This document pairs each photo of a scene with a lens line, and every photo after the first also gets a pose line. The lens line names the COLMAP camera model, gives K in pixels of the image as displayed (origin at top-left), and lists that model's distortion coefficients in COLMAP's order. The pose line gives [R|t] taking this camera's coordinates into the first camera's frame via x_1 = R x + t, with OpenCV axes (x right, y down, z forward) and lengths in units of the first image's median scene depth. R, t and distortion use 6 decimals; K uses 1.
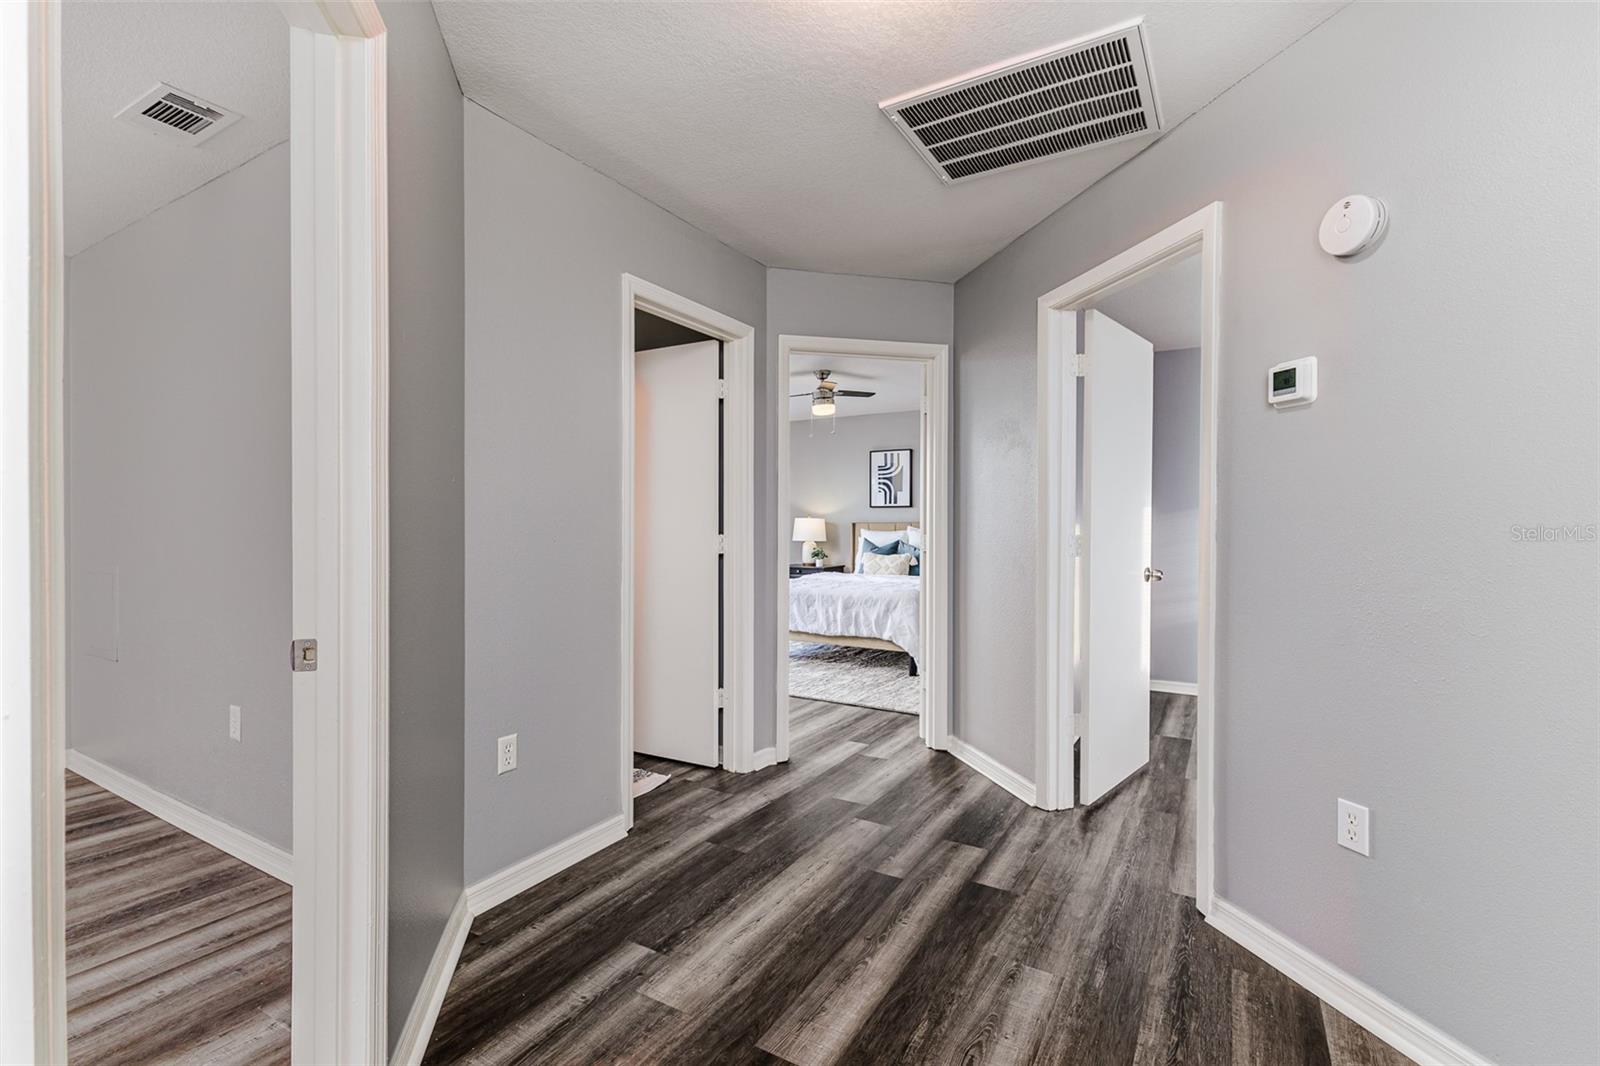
lens RADIAL K [[711.2, 0, 796.4], [0, 711.2, 537.3], [0, 0, 1]] dist [0.000769, 0.000065]
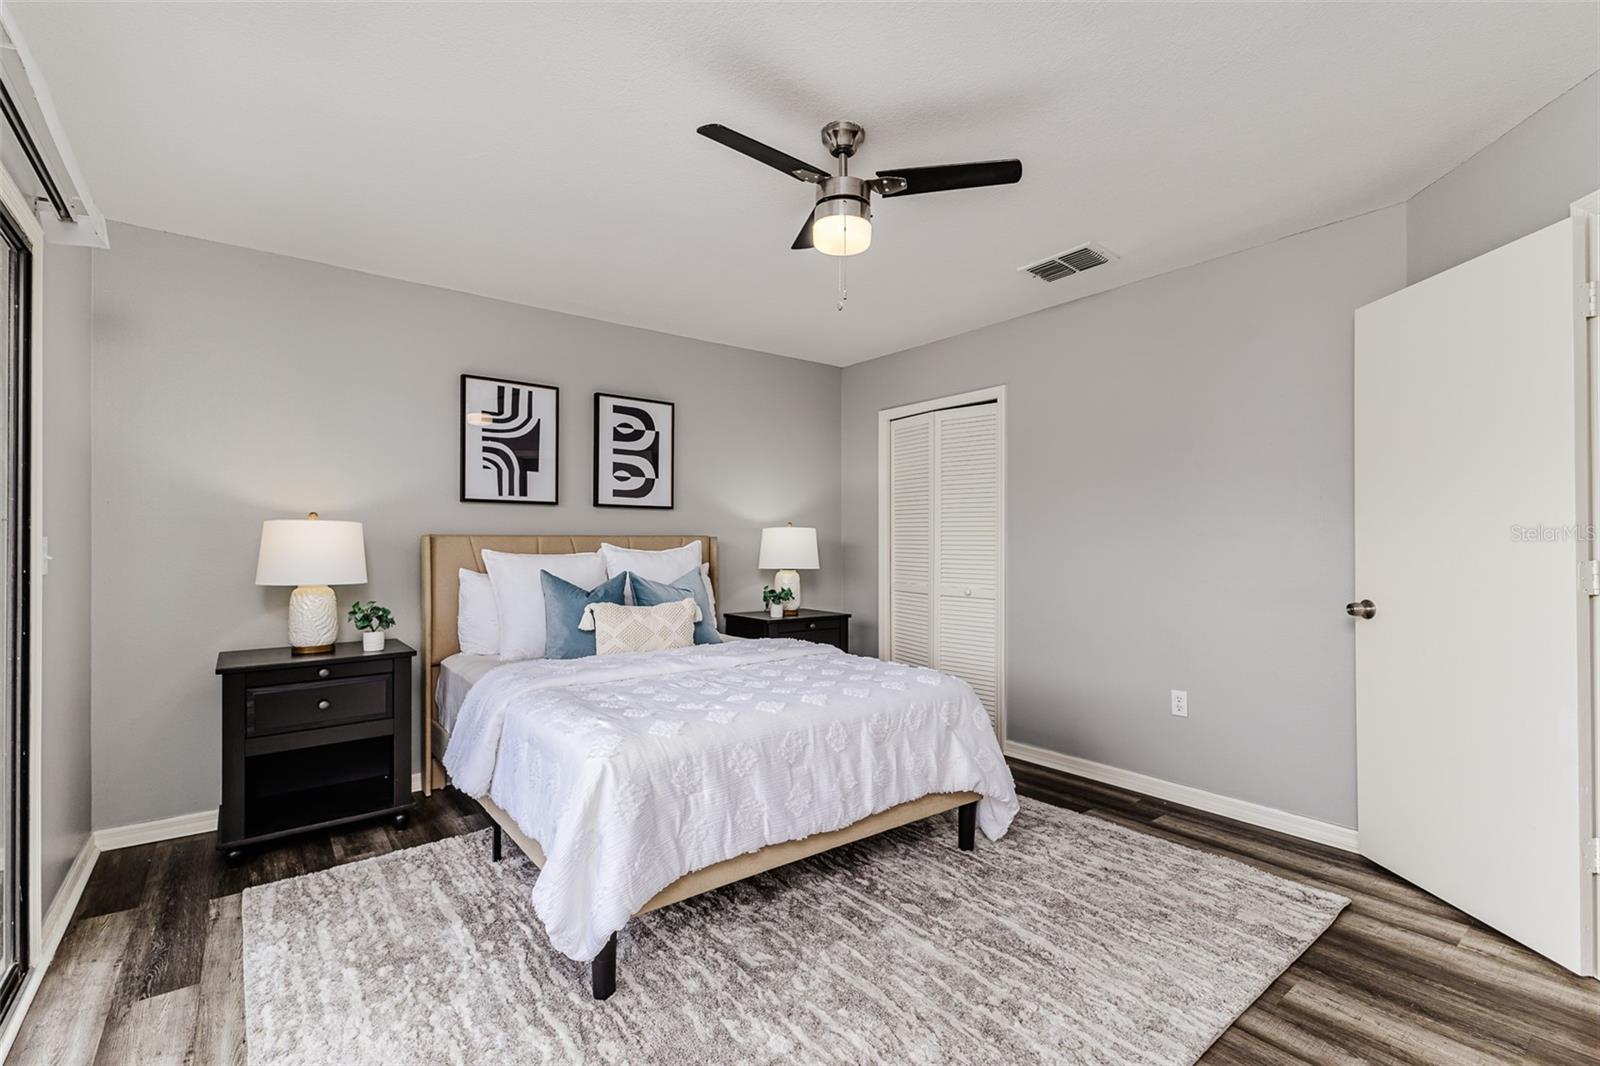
lens RADIAL K [[711.2, 0, 796.4], [0, 711.2, 537.3], [0, 0, 1]] dist [0.000769, 0.000065]
pose [[0.358576, 0.005724, 0.933483, -0.245326], [0.007721, 0.999929, -0.009098, -0.013106], [-0.933469, 0.010469, 0.358506, 0.653649]]
